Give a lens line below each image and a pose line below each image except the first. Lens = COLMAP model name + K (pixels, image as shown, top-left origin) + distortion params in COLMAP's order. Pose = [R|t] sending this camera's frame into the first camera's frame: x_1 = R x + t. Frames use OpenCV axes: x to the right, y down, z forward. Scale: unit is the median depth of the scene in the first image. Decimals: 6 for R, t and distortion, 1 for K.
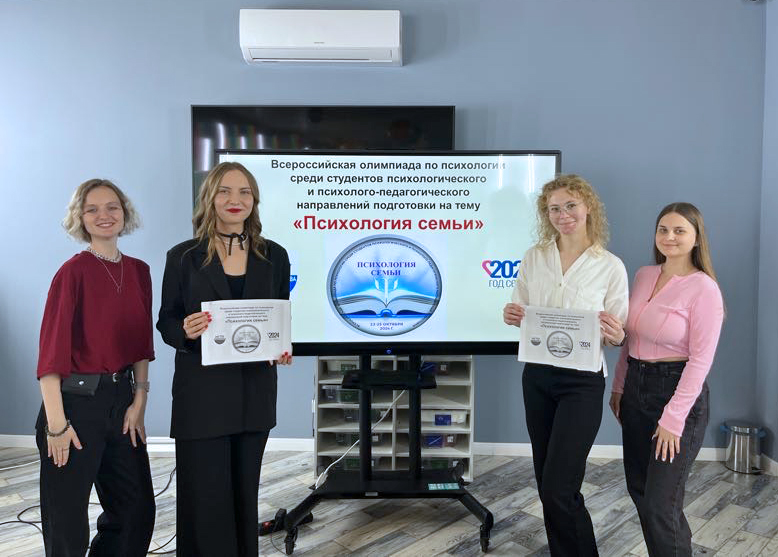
lens RADIAL K [[603.0, 0, 411.3], [0, 603.0, 232.4], [0, 0, 1]] dist [0.058428, -0.041026]
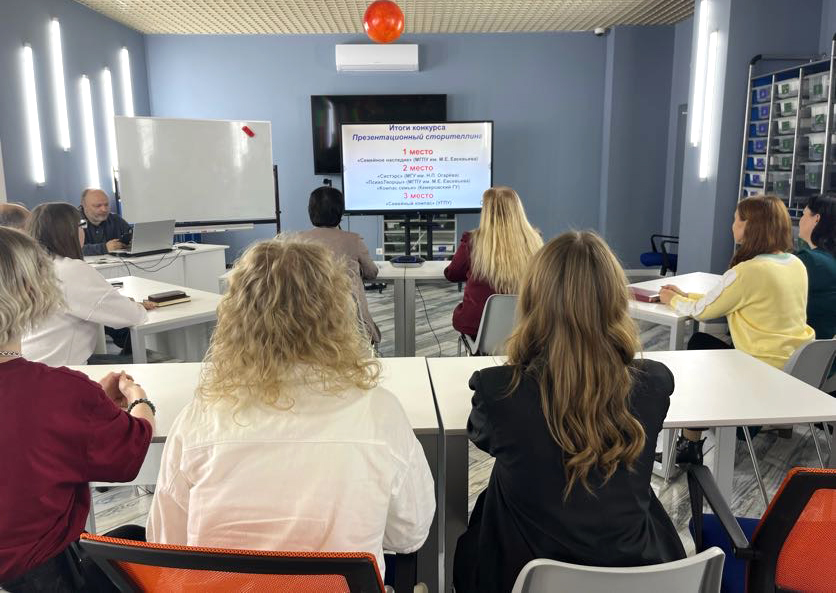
lens RADIAL K [[635.7, 0, 423.5], [0, 635.7, 289.4], [0, 0, 1]] dist [0.047138, -0.029454]
pose [[0.999641, -0.020093, 0.017721, -0.064454], [0.016941, 0.986493, 0.162926, 0.090017], [-0.020756, -0.162568, 0.986479, -1.392419]]
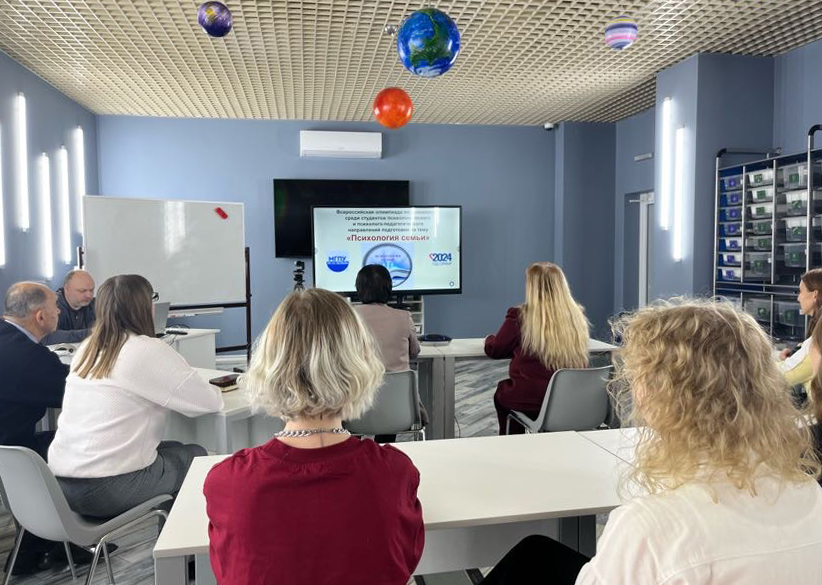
lens RADIAL K [[637.1, 0, 413.1], [0, 637.1, 296.5], [0, 0, 1]] dist [0.058428, -0.041026]
pose [[0.985229, -0.027654, 0.168994, -0.349336], [0.020712, 0.998873, 0.042706, 0.102382], [-0.169985, -0.038575, 0.984691, -1.349195]]
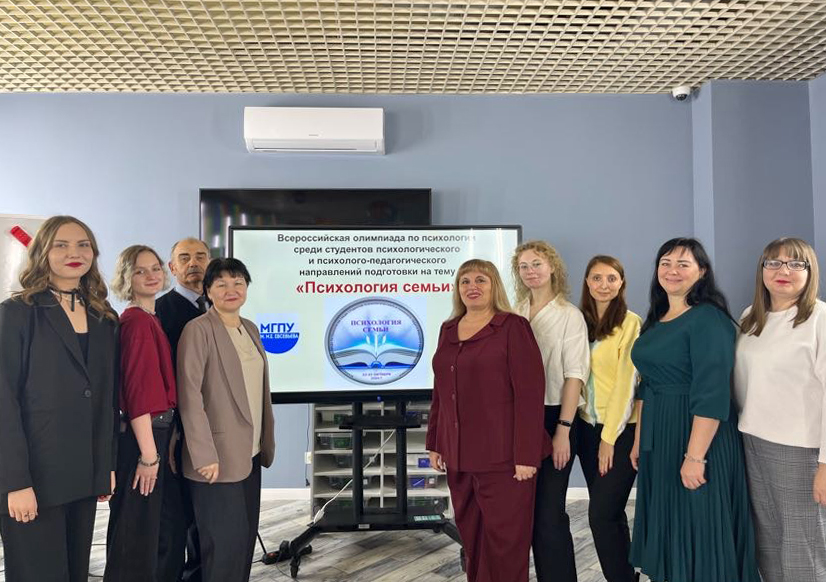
lens RADIAL K [[628.1, 0, 396.7], [0, 628.1, 272.9], [0, 0, 1]] dist [0.047138, -0.029454]
pose [[0.999564, -0.008539, 0.028263, -0.034645], [0.010619, 0.997181, -0.074278, 0.047575], [-0.027549, 0.074546, 0.996837, -0.217557]]
